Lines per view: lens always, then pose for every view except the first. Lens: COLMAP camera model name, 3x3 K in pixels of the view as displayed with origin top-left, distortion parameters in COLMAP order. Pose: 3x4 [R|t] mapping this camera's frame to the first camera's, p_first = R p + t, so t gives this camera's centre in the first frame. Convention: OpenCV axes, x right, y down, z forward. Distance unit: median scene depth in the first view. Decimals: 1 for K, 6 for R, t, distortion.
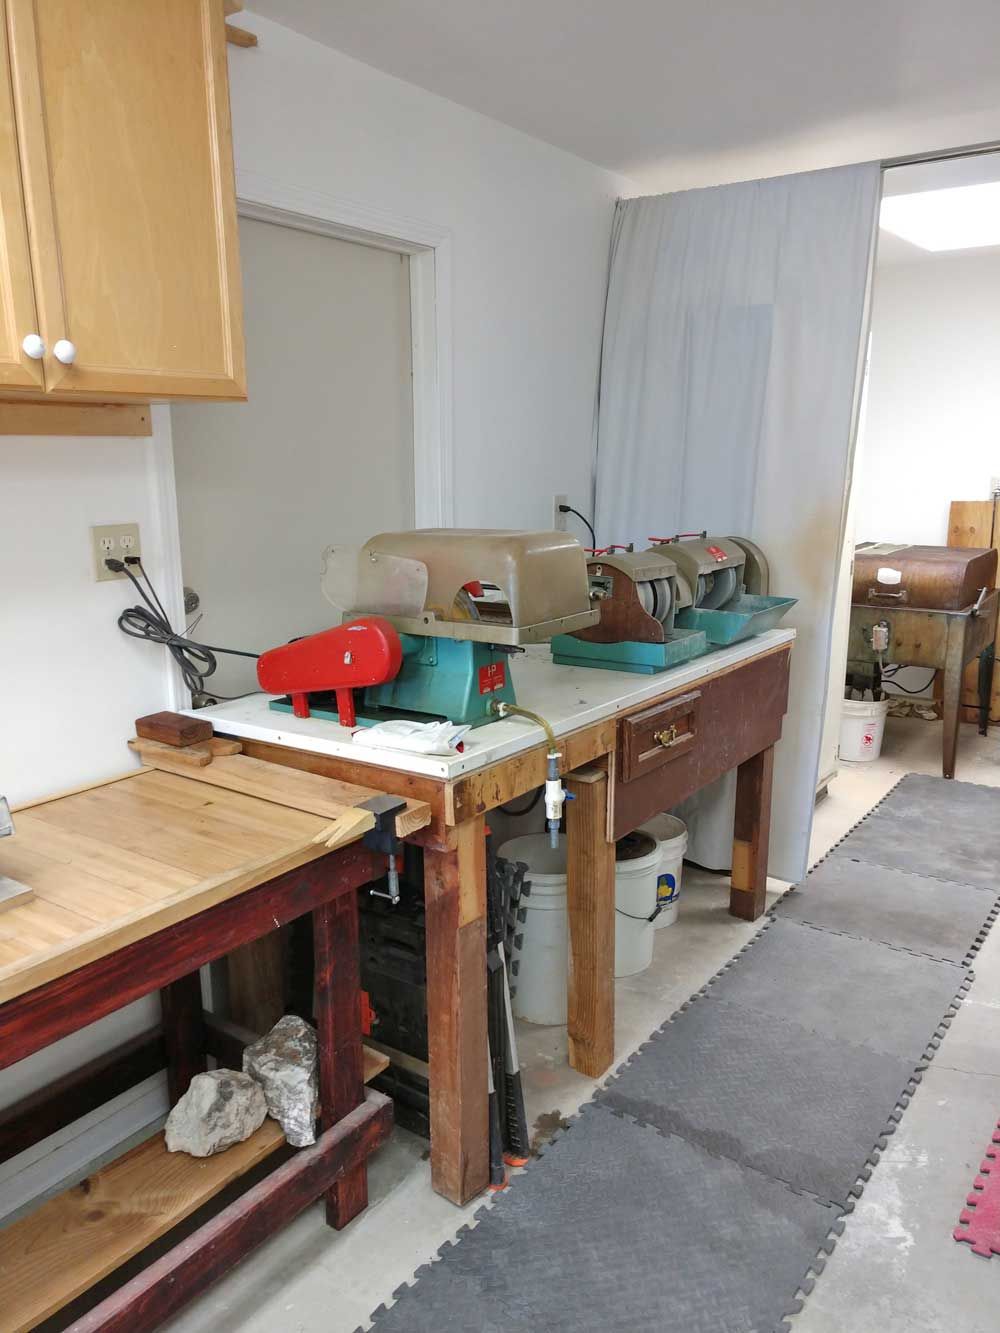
lens RADIAL K [[1032.8, 0, 497.6], [0, 1032.8, 668.6], [0, 0, 1]] dist [0.025949, -0.007420]
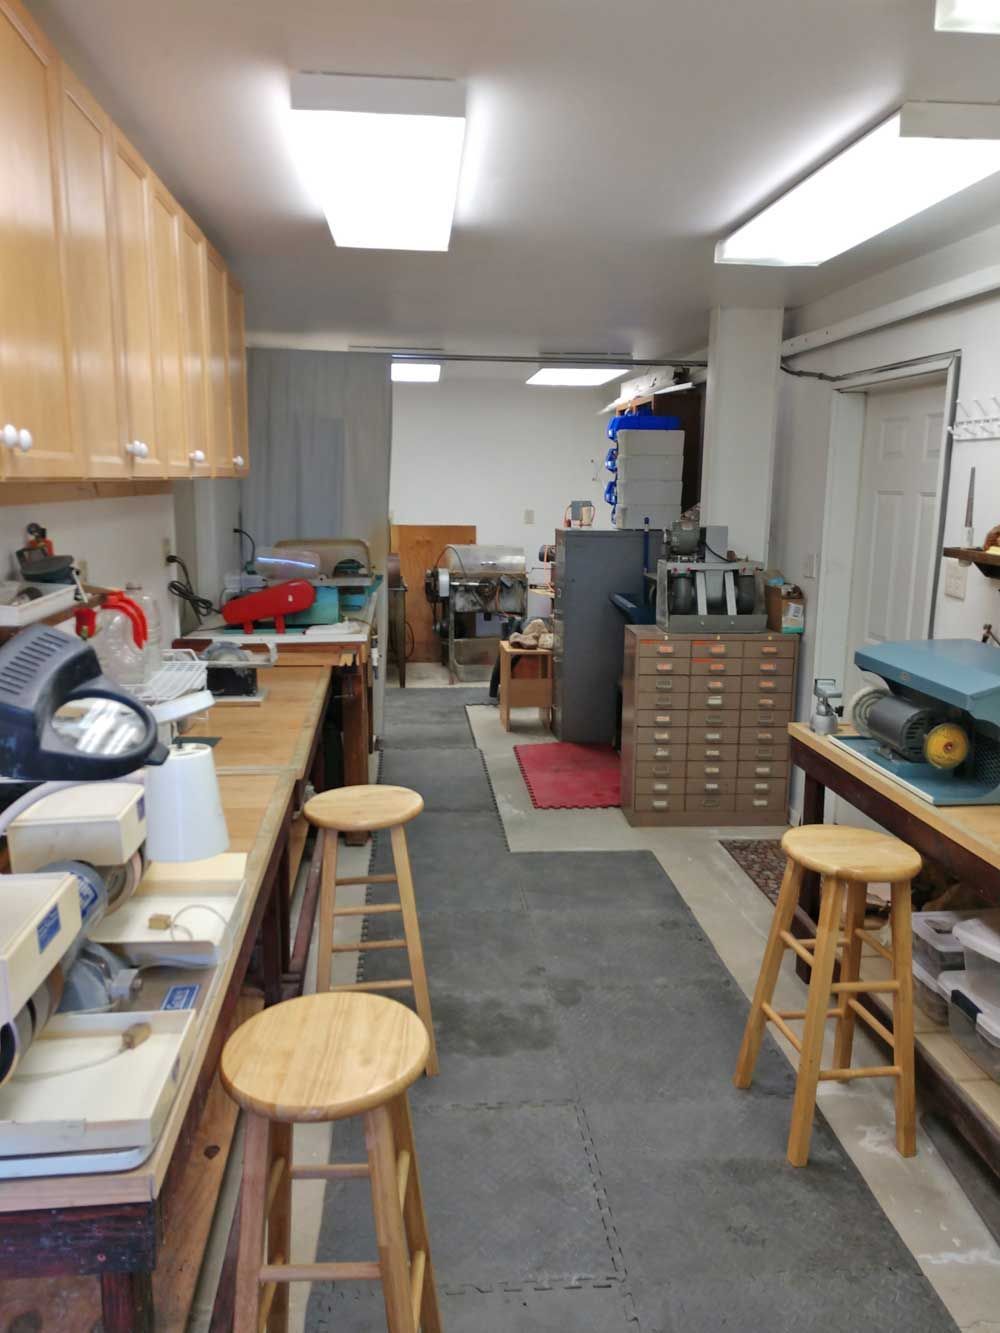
lens RADIAL K [[1032.8, 0, 509.9], [0, 1032.8, 662.3], [0, 0, 1]] dist [0.025949, -0.007420]
pose [[0.752717, -0.101892, 0.650412, -0.529566], [0.124846, 0.992116, 0.010938, 0.067619], [-0.646398, 0.072968, 0.759503, -0.394900]]
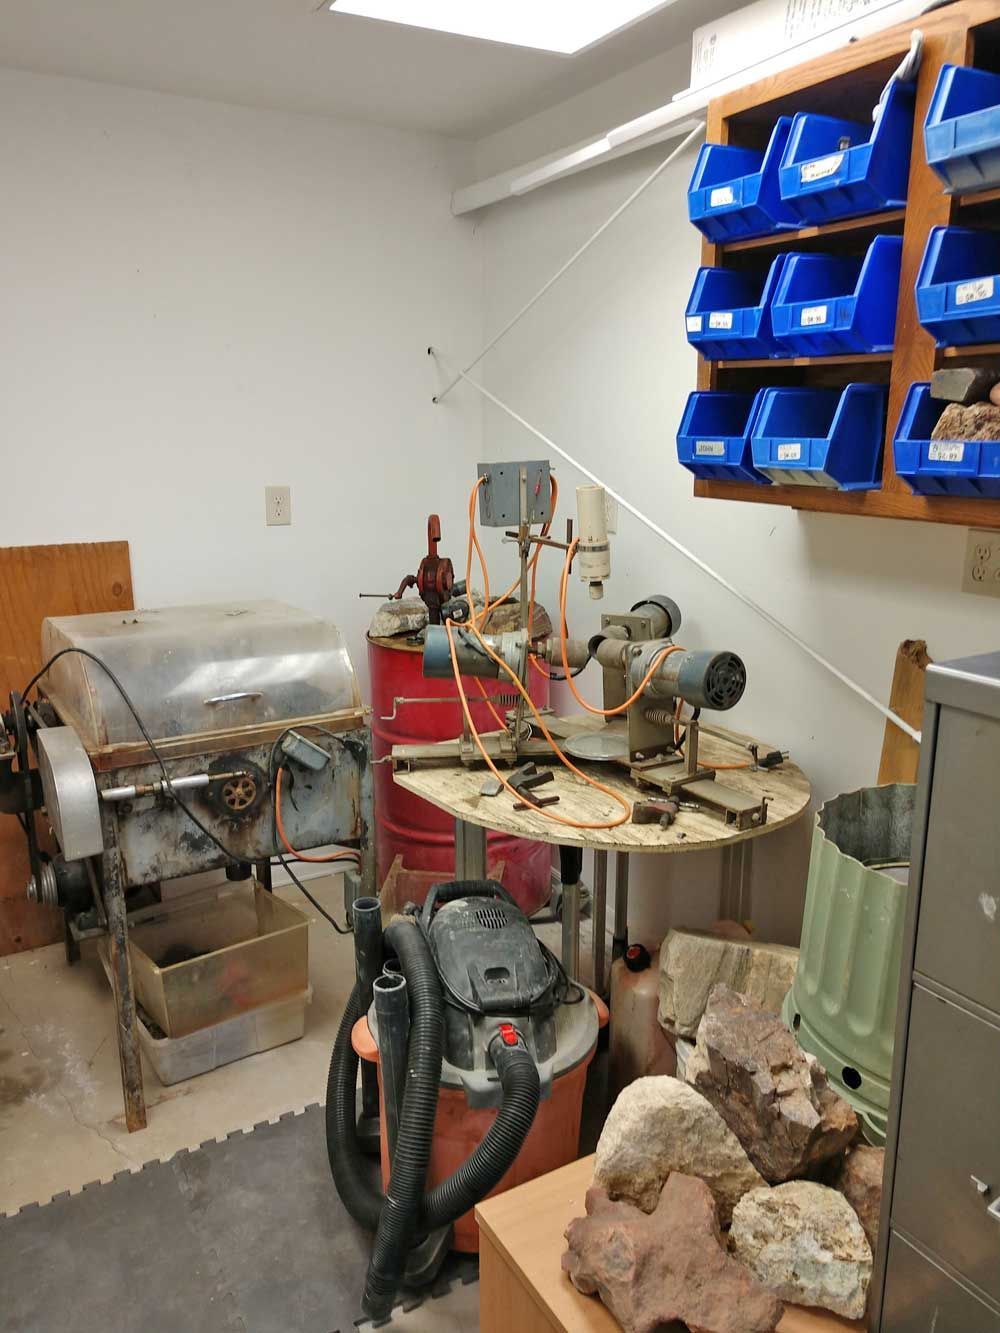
lens RADIAL K [[1032.8, 0, 505.7], [0, 1032.8, 671.7], [0, 0, 1]] dist [0.025949, -0.007420]
pose [[0.428964, -0.214830, 0.877404, 0.210982], [0.197487, 0.970115, 0.140979, -0.136719], [-0.881470, 0.112801, 0.458571, 0.587066]]
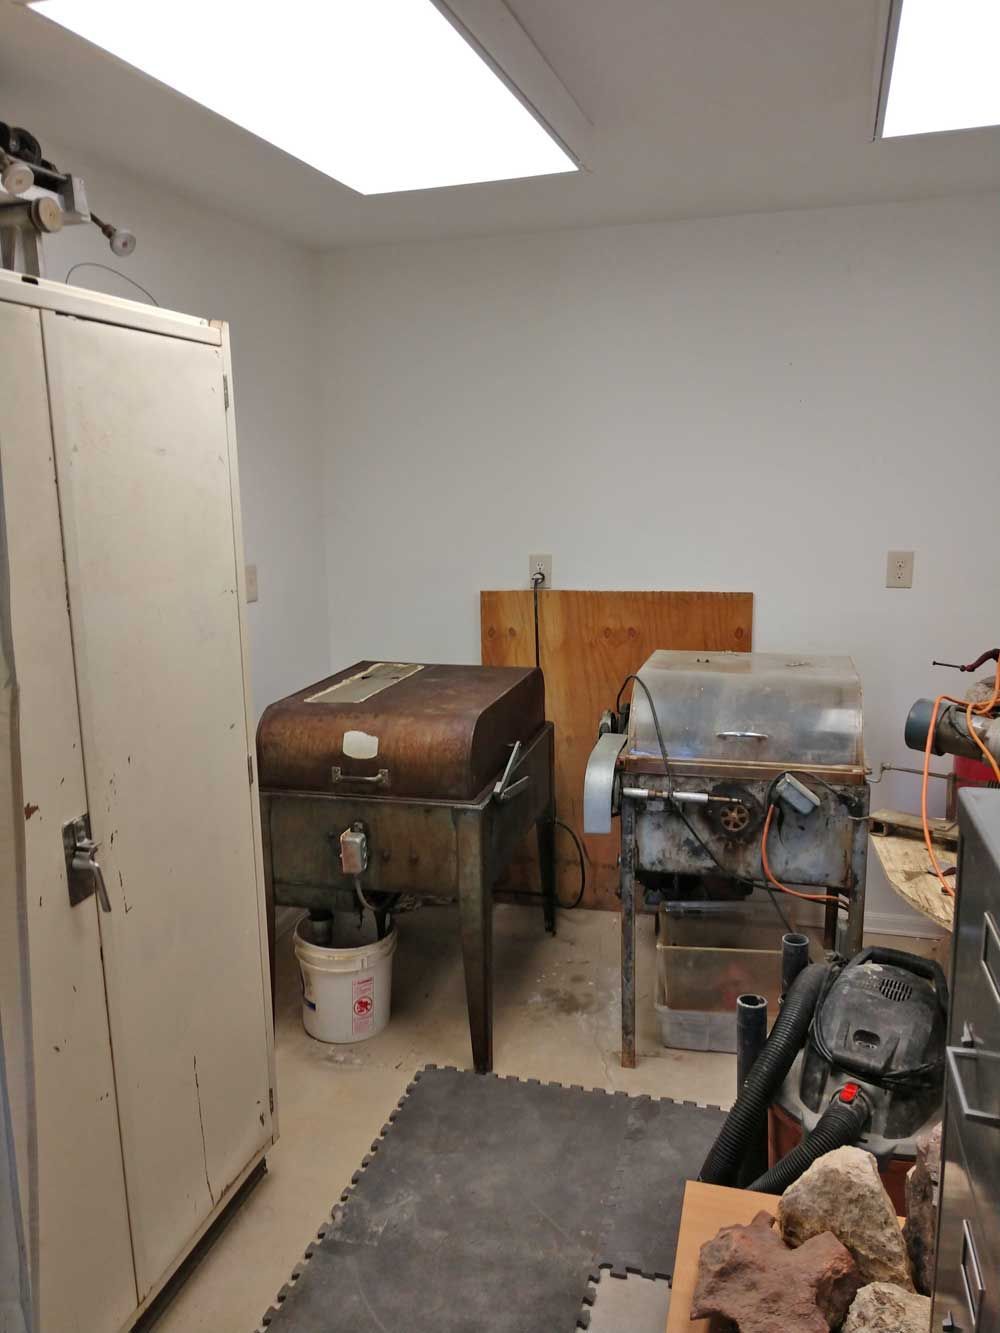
lens RADIAL K [[1032.8, 0, 501.0], [0, 1032.8, 673.2], [0, 0, 1]] dist [0.025949, -0.007420]
pose [[0.944862, -0.079267, 0.317730, 0.278277], [0.086936, 0.996164, -0.010010, -0.121222], [-0.315718, 0.037080, 0.948128, 0.427587]]
